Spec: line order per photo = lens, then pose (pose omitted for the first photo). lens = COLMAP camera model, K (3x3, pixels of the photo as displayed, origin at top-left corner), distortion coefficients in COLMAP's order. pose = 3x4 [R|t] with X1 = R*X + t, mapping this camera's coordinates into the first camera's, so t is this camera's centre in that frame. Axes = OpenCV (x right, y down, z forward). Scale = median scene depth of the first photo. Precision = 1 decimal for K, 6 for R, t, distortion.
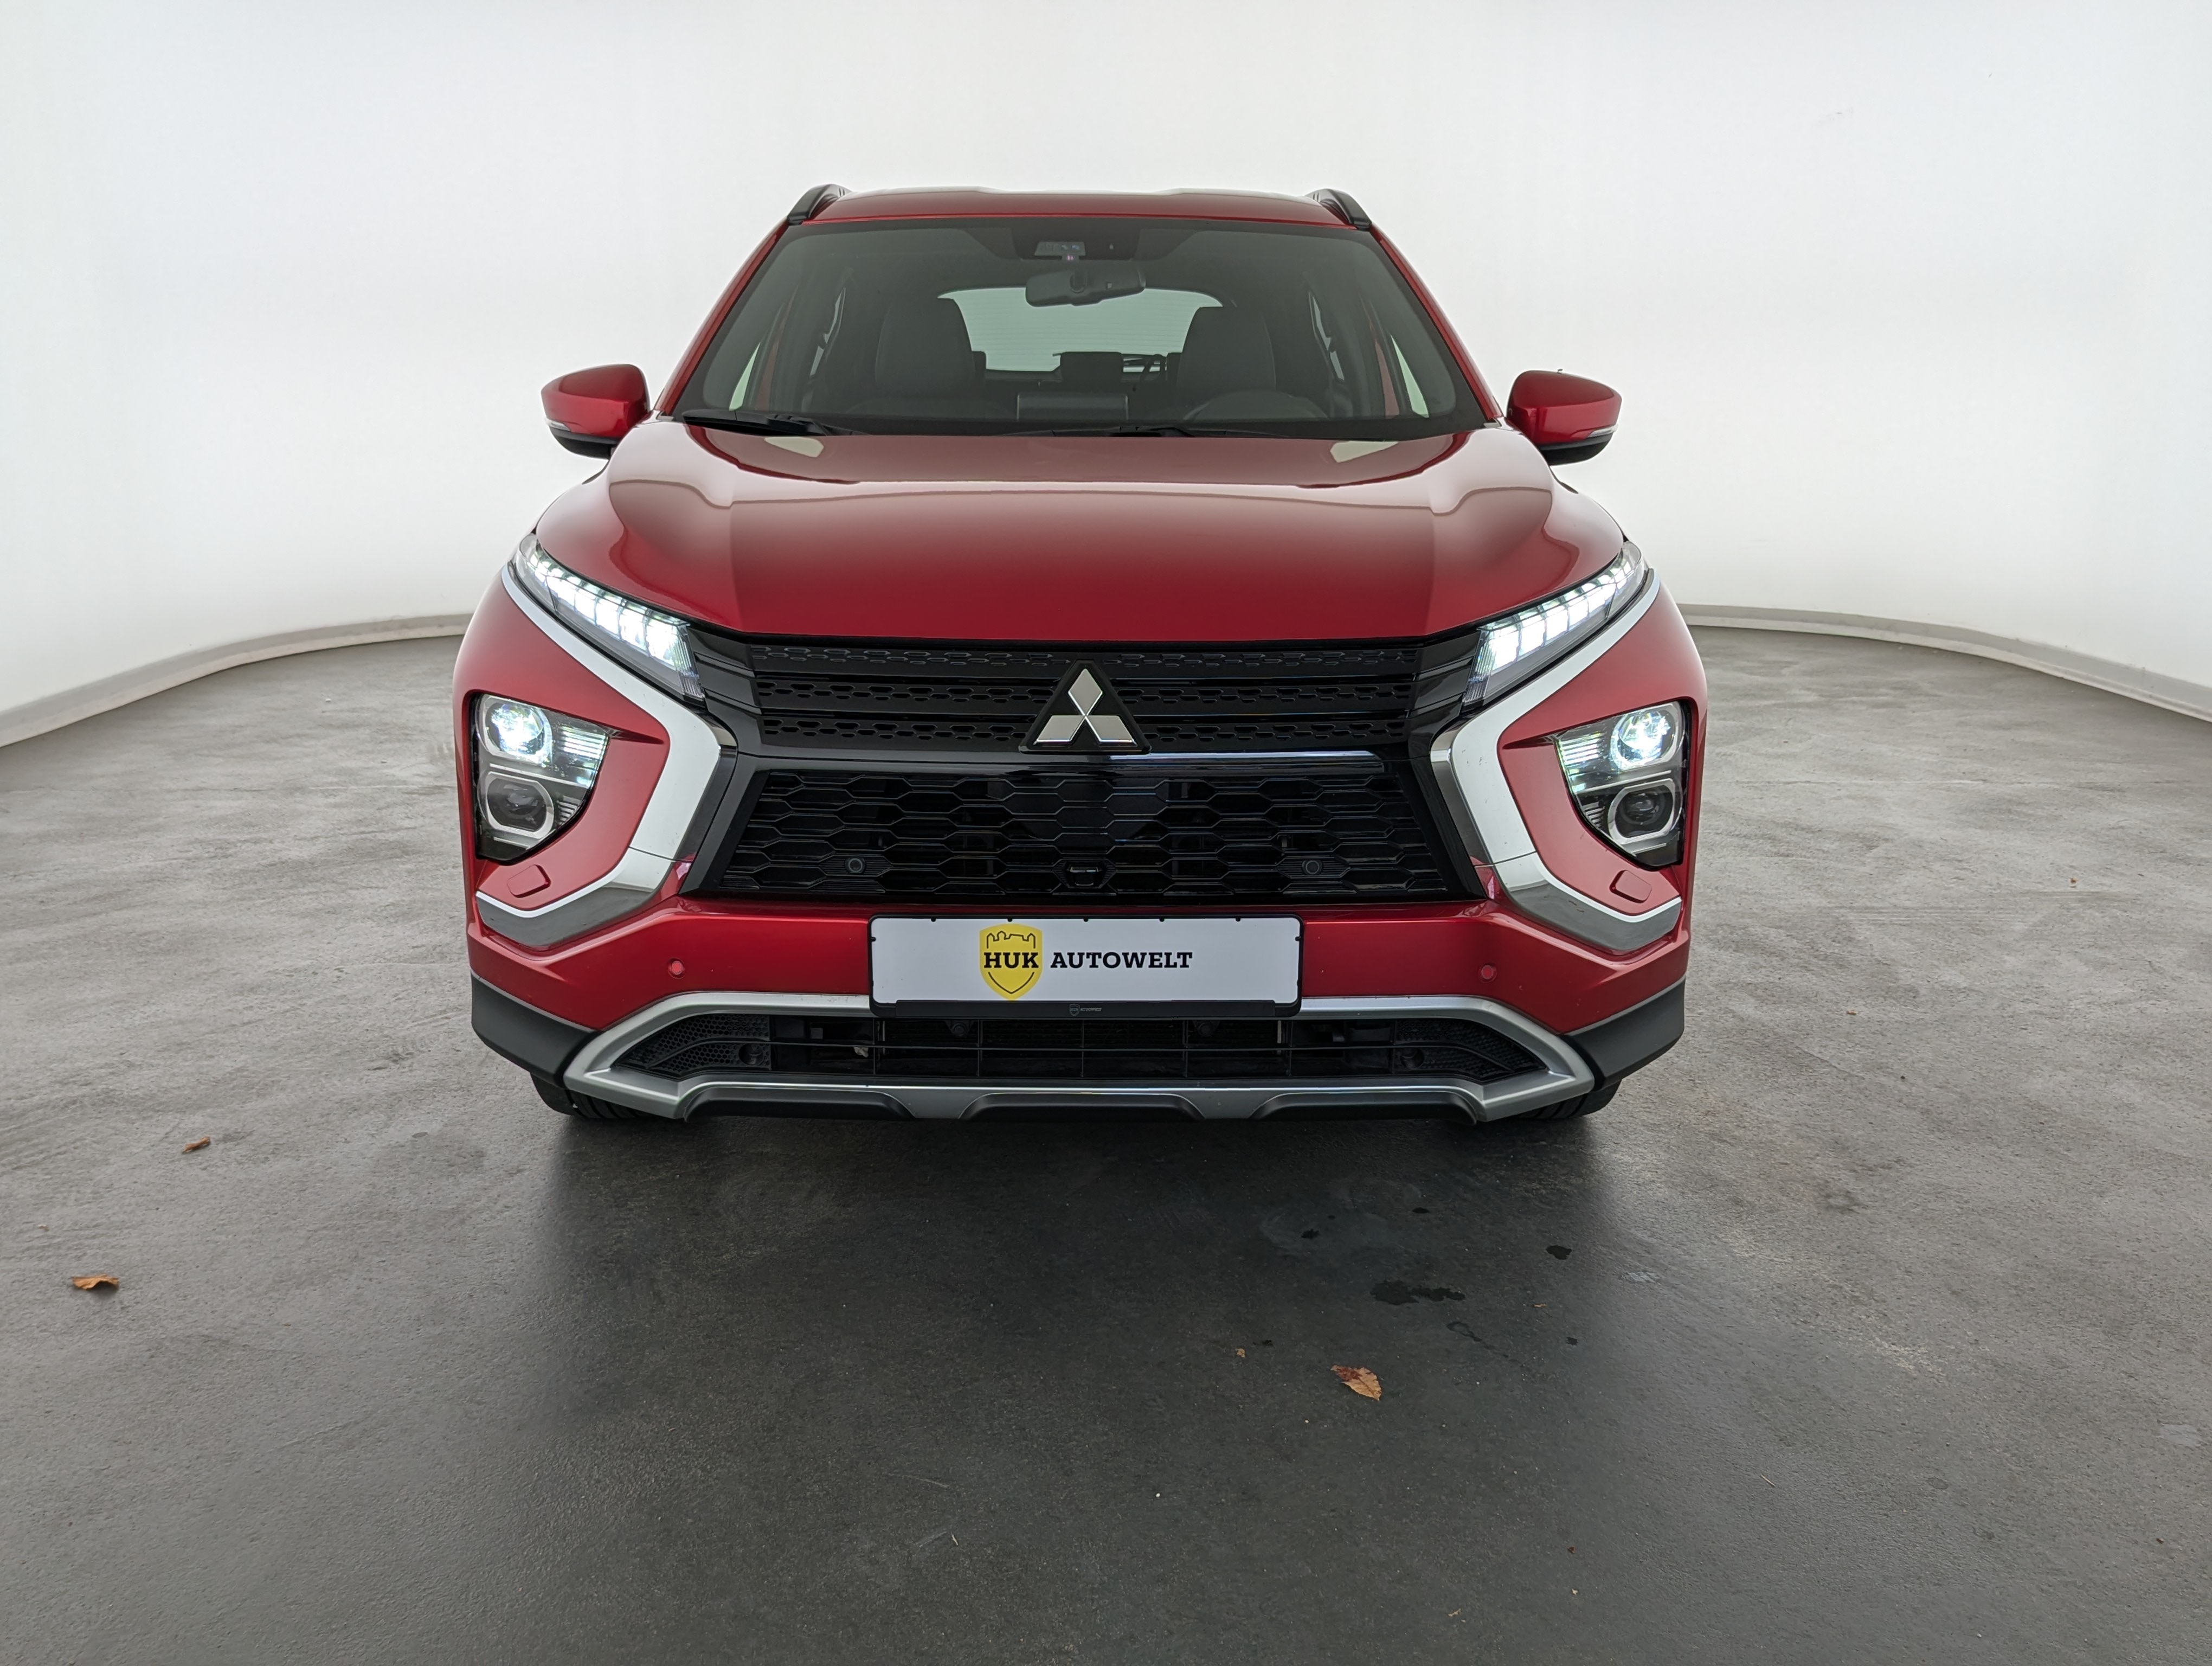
lens RADIAL K [[2121.2, 0, 1106.0], [0, 2121.2, 833.0], [0, 0, 1]] dist [0.047184, 0.021825]
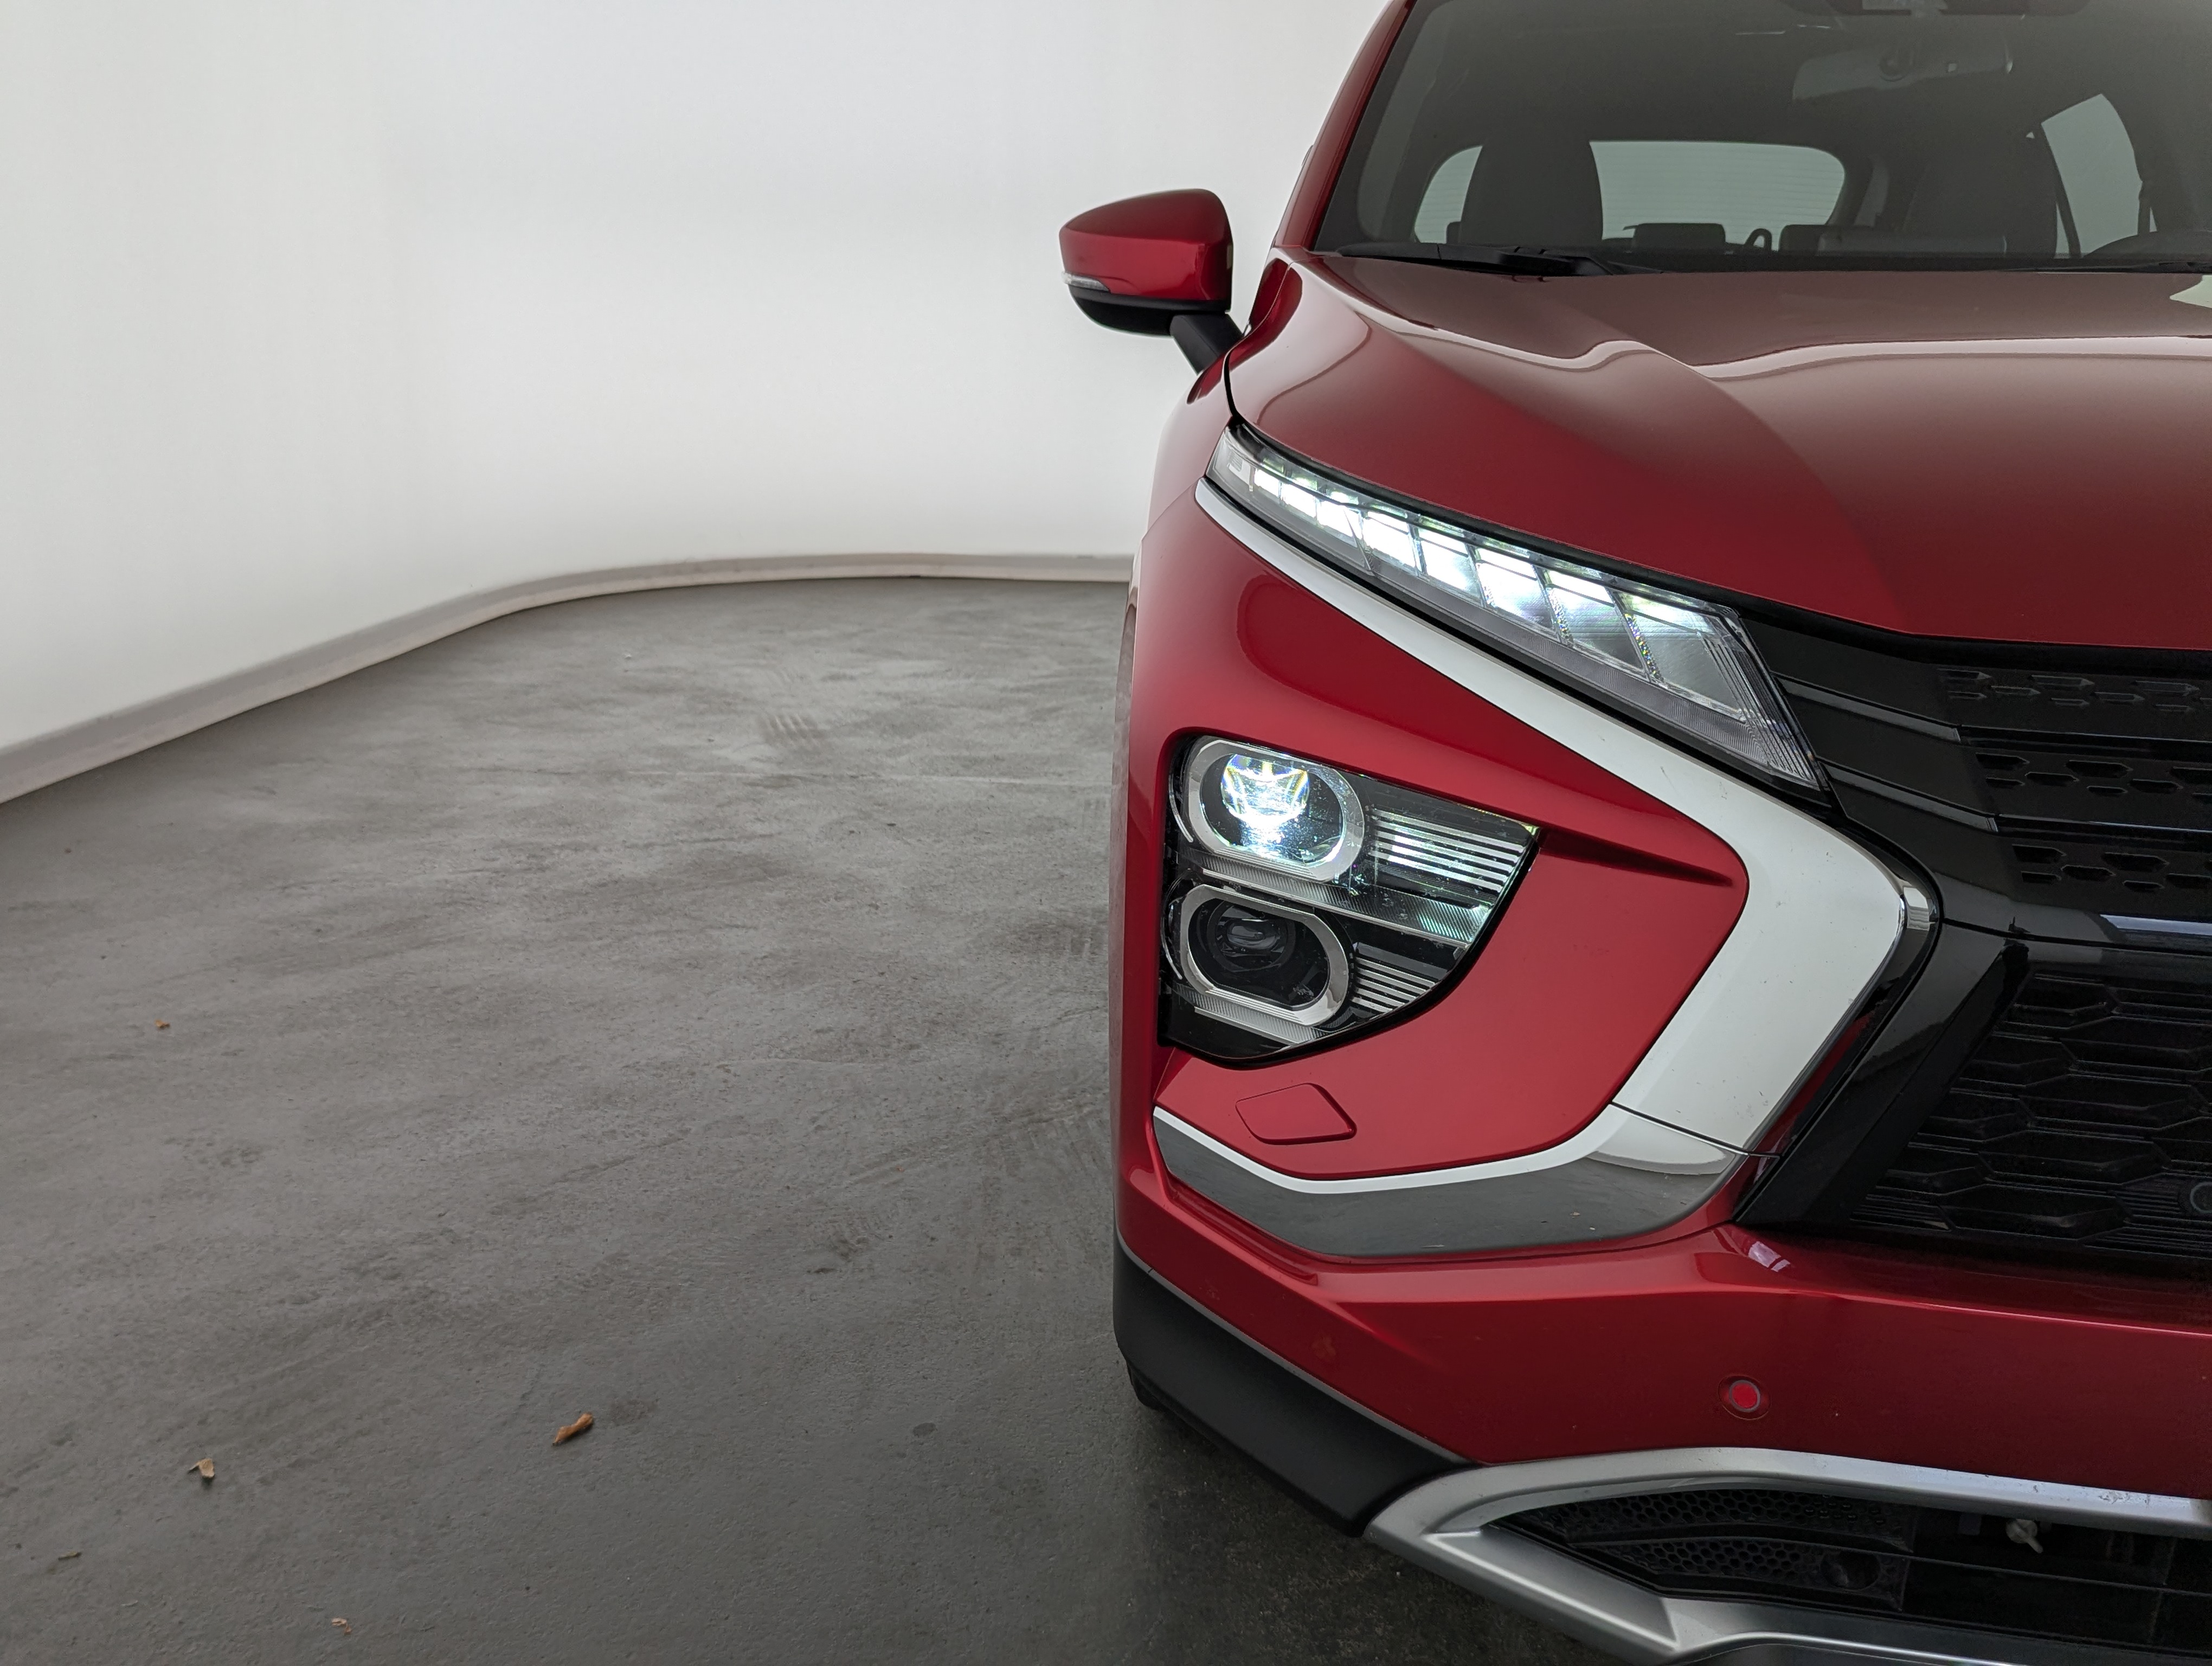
lens RADIAL K [[2121.2, 0, 1106.0], [0, 2121.2, 833.0], [0, 0, 1]] dist [0.047184, 0.021825]
pose [[0.994998, 0.035981, -0.093192, -0.150285], [-0.033887, 0.999139, 0.023953, -0.029944], [0.093974, -0.020675, 0.995360, 0.277705]]
